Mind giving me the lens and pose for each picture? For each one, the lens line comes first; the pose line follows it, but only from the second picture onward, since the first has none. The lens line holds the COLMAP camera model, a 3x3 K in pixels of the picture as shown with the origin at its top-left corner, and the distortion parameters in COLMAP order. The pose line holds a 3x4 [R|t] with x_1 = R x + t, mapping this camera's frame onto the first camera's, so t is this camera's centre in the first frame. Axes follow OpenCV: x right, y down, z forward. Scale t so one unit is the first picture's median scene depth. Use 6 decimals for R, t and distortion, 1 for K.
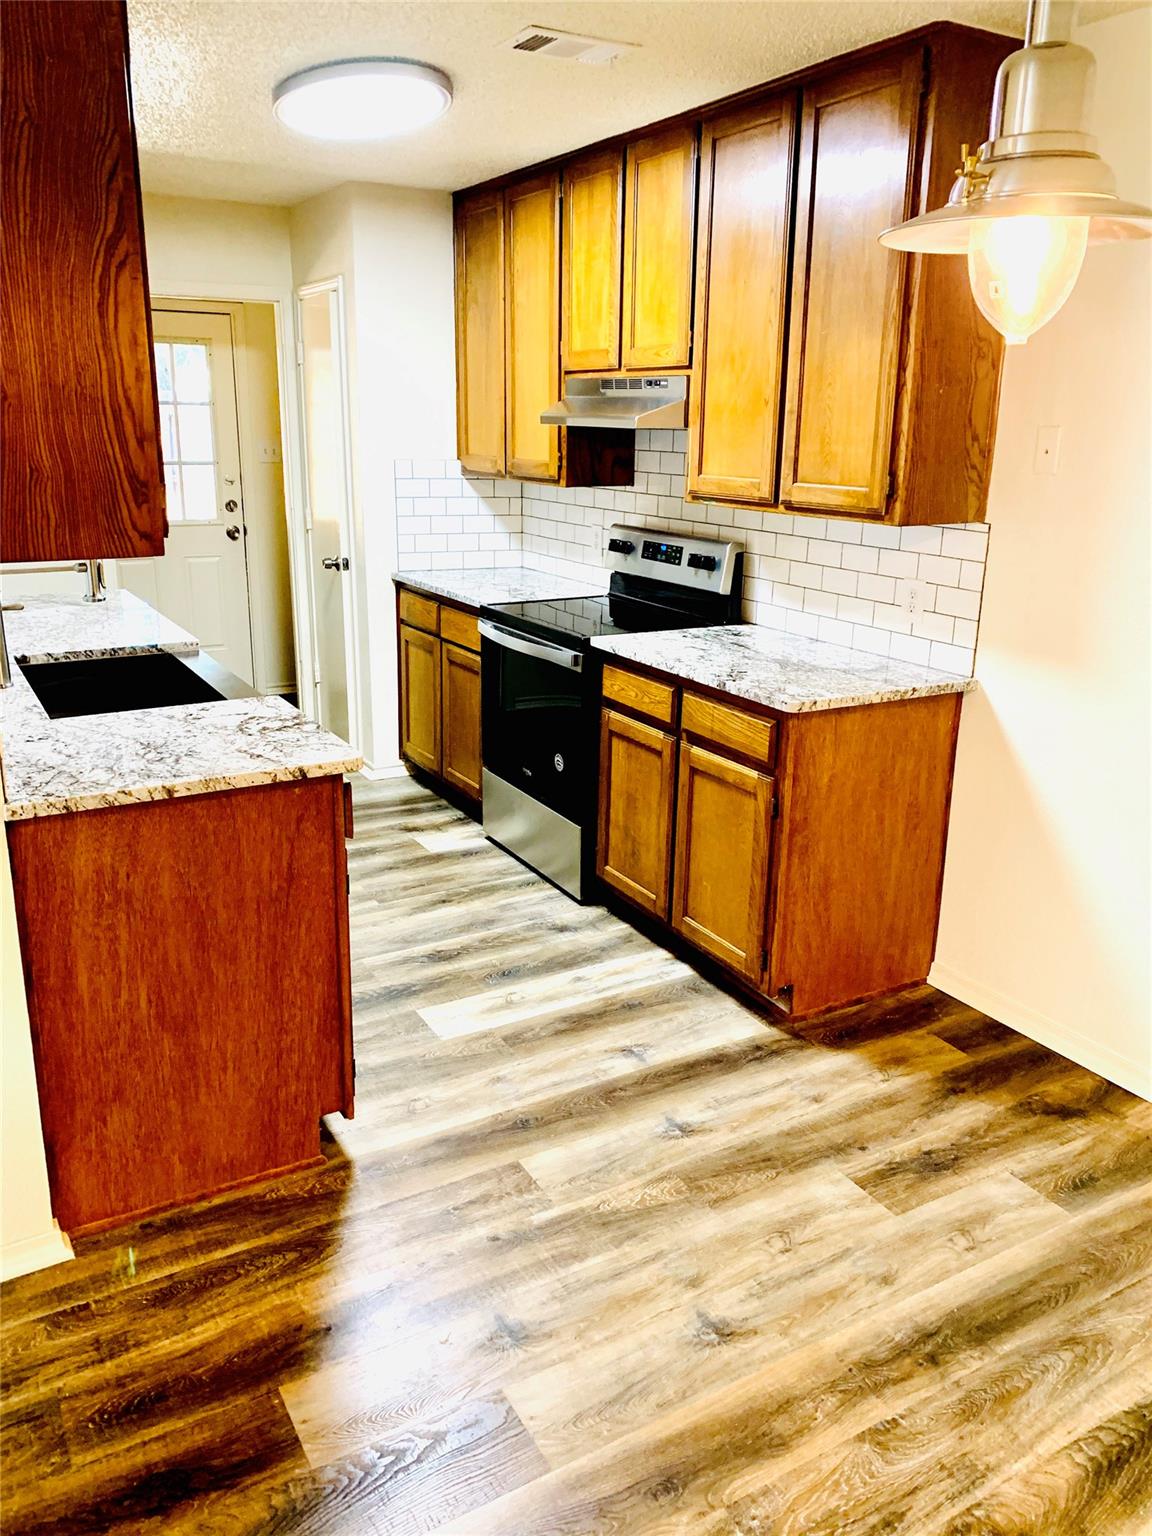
lens RADIAL K [[1157.2, 0, 583.9], [0, 1157.2, 747.6], [0, 0, 1]] dist [0.031444, -0.039211]
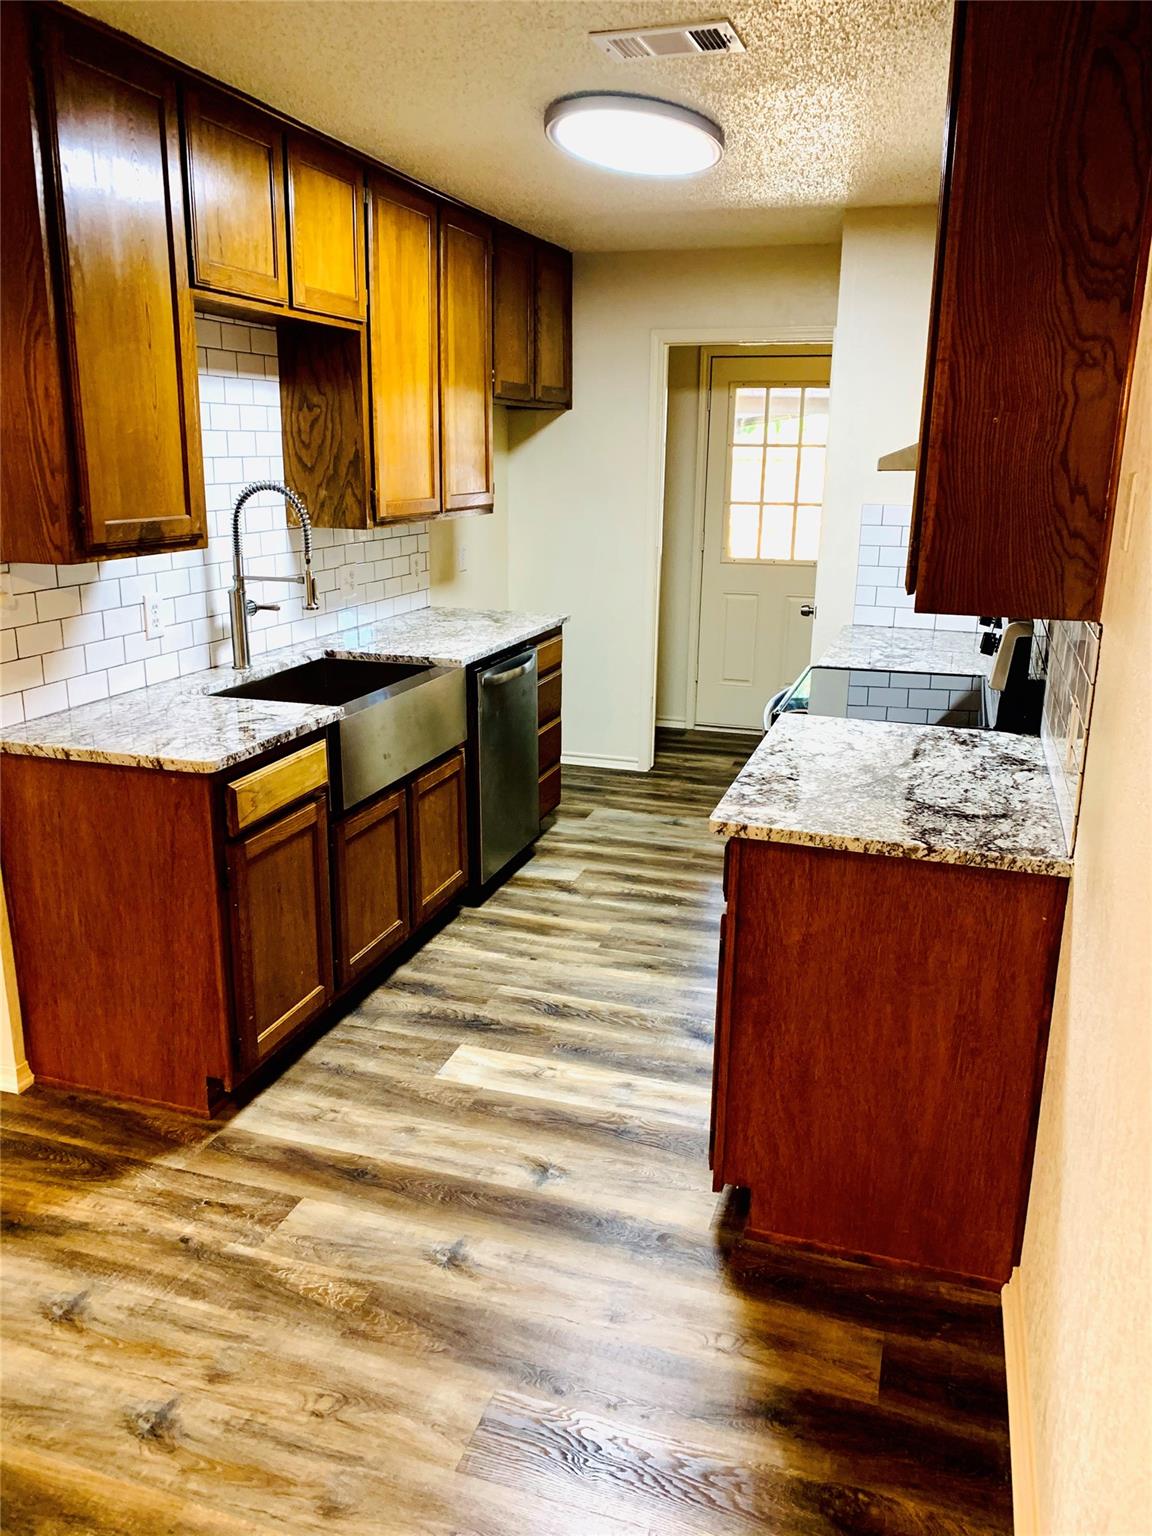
lens RADIAL K [[1157.2, 0, 585.2], [0, 1157.2, 759.0], [0, 0, 1]] dist [0.031444, -0.039211]
pose [[0.675998, 0.186002, -0.713042, 0.754092], [-0.206902, 0.976605, 0.058601, -0.120592], [0.707261, 0.107916, 0.698668, 0.440180]]
